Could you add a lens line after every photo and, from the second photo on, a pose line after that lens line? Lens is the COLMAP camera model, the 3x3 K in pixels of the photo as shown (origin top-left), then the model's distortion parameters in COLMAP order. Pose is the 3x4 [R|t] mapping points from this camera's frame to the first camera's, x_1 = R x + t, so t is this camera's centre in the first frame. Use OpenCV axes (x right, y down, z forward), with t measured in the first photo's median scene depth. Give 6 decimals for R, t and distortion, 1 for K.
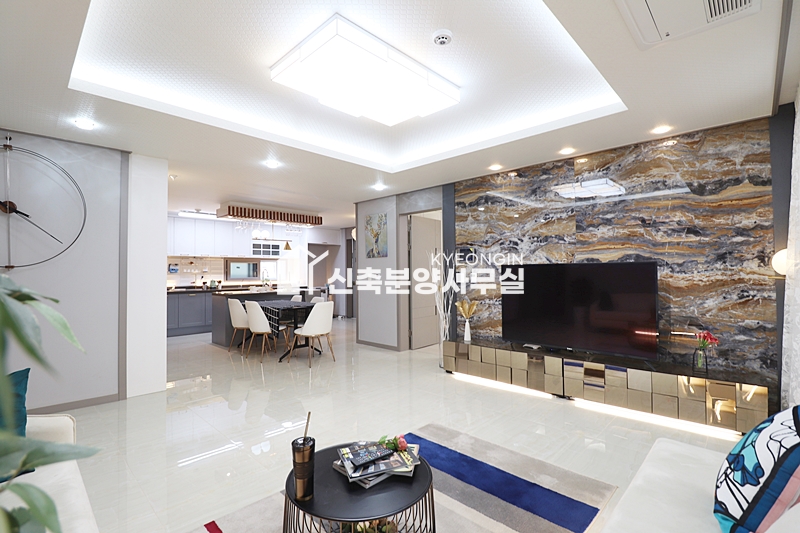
lens RADIAL K [[372.6, 0, 401.4], [0, 372.6, 265.4], [0, 0, 1]] dist [-0.000463, -0.015242]
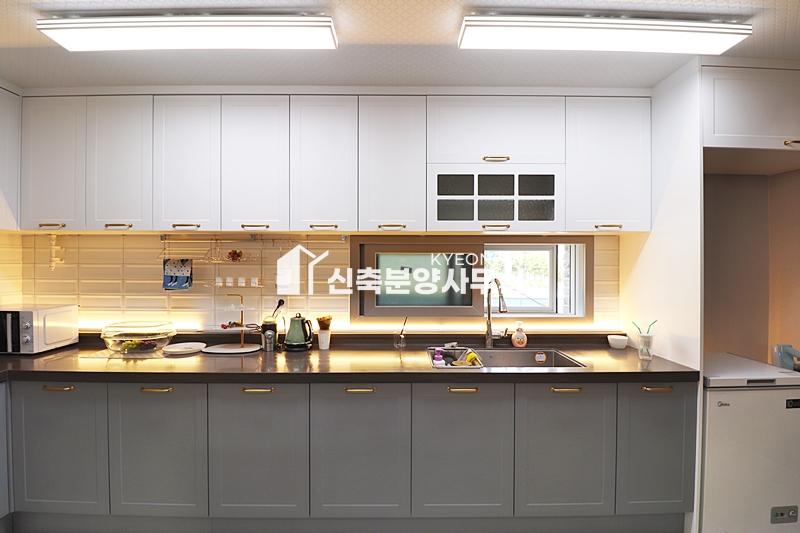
lens RADIAL K [[372.6, 0, 401.4], [0, 372.6, 265.4], [0, 0, 1]] dist [-0.000463, -0.015242]
pose [[0.693847, 0.017268, -0.719916, -0.234381], [0.004563, 0.999587, 0.028375, -0.005675], [0.720108, -0.022973, 0.693481, 0.799672]]
